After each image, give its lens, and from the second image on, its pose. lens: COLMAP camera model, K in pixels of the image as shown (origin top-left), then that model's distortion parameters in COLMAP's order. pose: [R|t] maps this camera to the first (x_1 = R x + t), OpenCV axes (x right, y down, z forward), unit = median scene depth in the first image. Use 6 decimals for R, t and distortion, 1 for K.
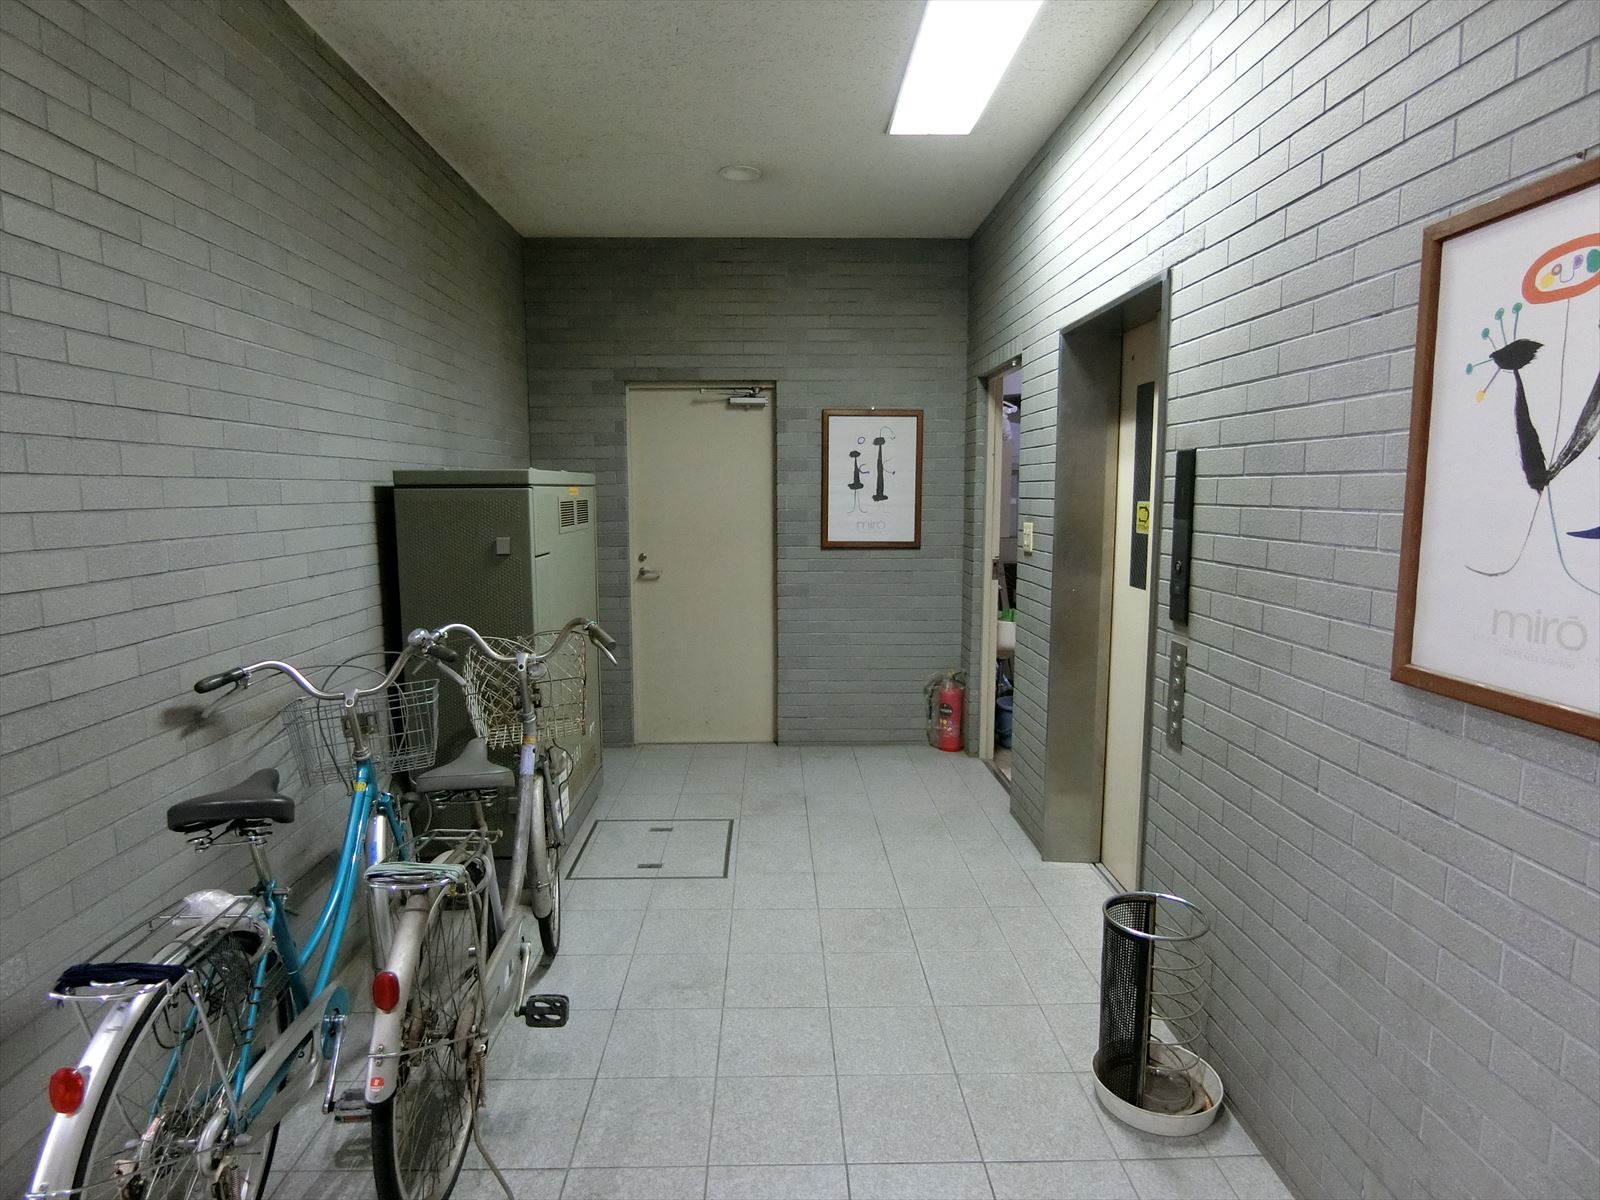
lens RADIAL K [[894.5, 0, 797.6], [0, 894.5, 597.9], [0, 0, 1]] dist [-0.014681, 0.000528]
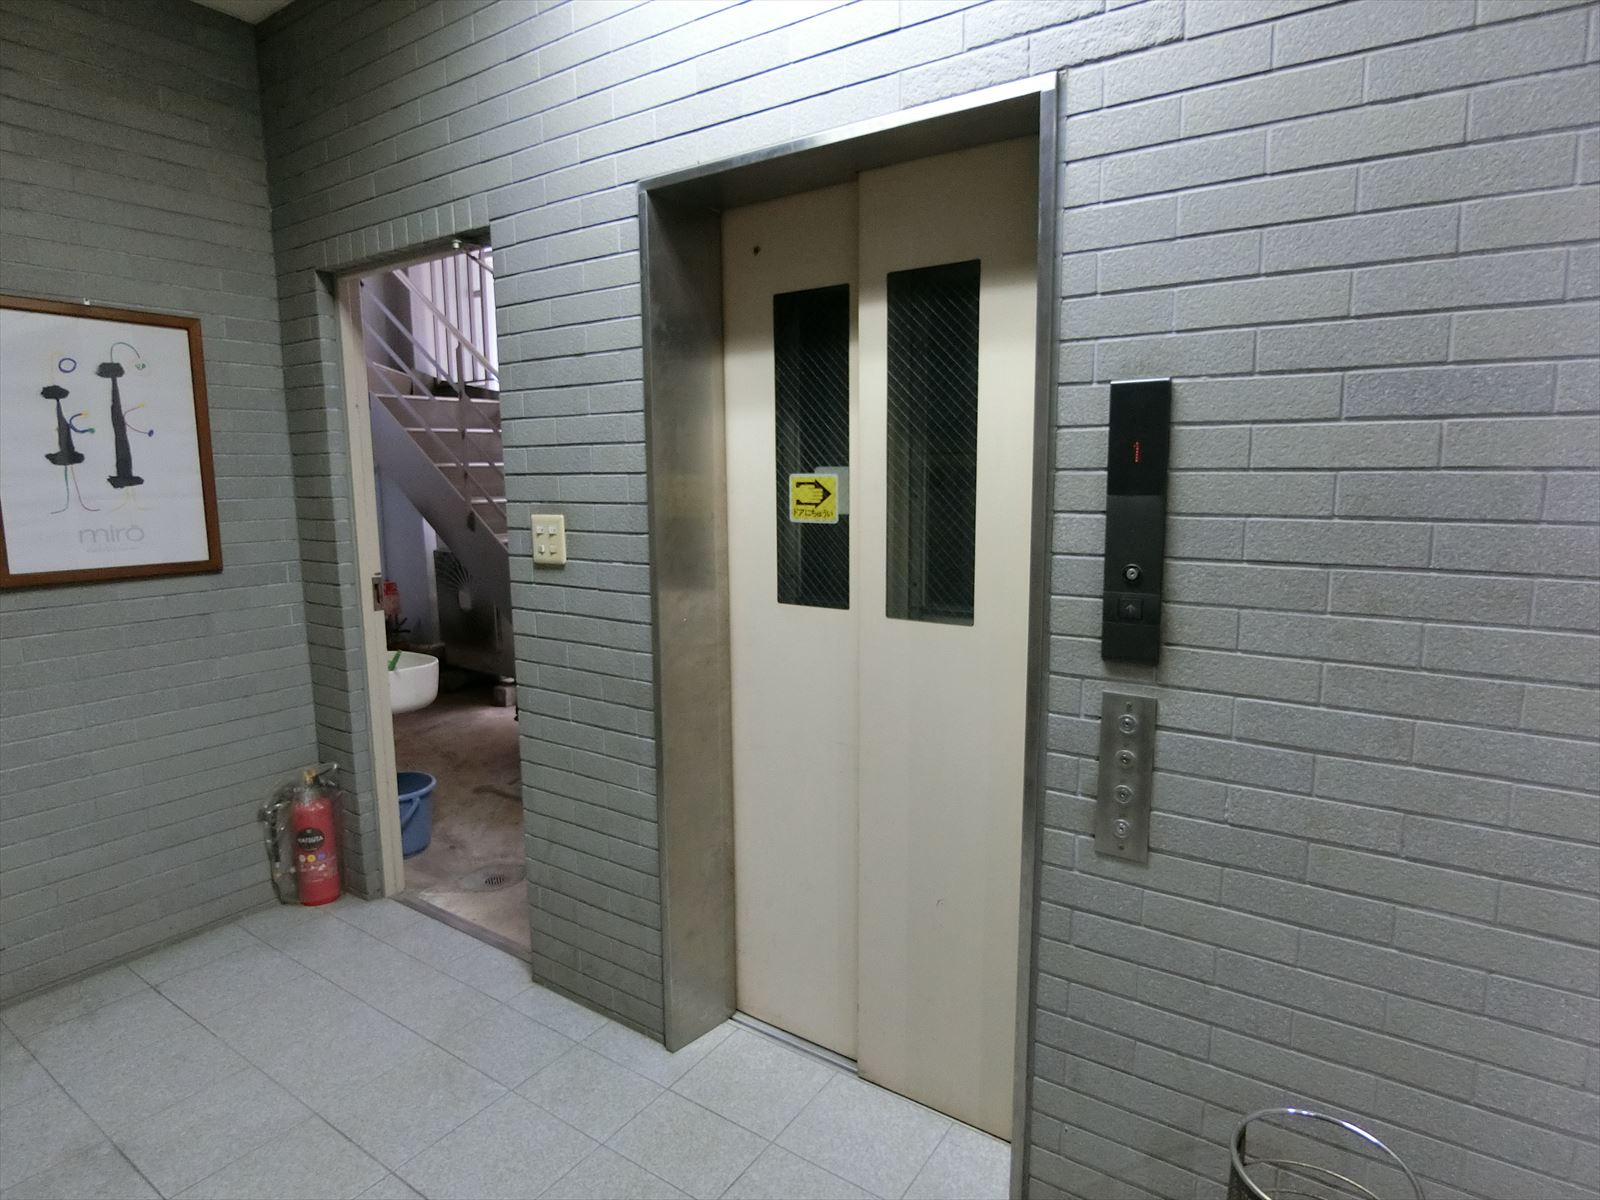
lens RADIAL K [[894.5, 0, 800.2], [0, 894.5, 603.4], [0, 0, 1]] dist [-0.014681, 0.000528]
pose [[0.591719, -0.120464, 0.797093, -0.095833], [0.103437, 0.991944, 0.073127, -0.039605], [-0.799481, 0.039178, 0.599412, 0.390666]]
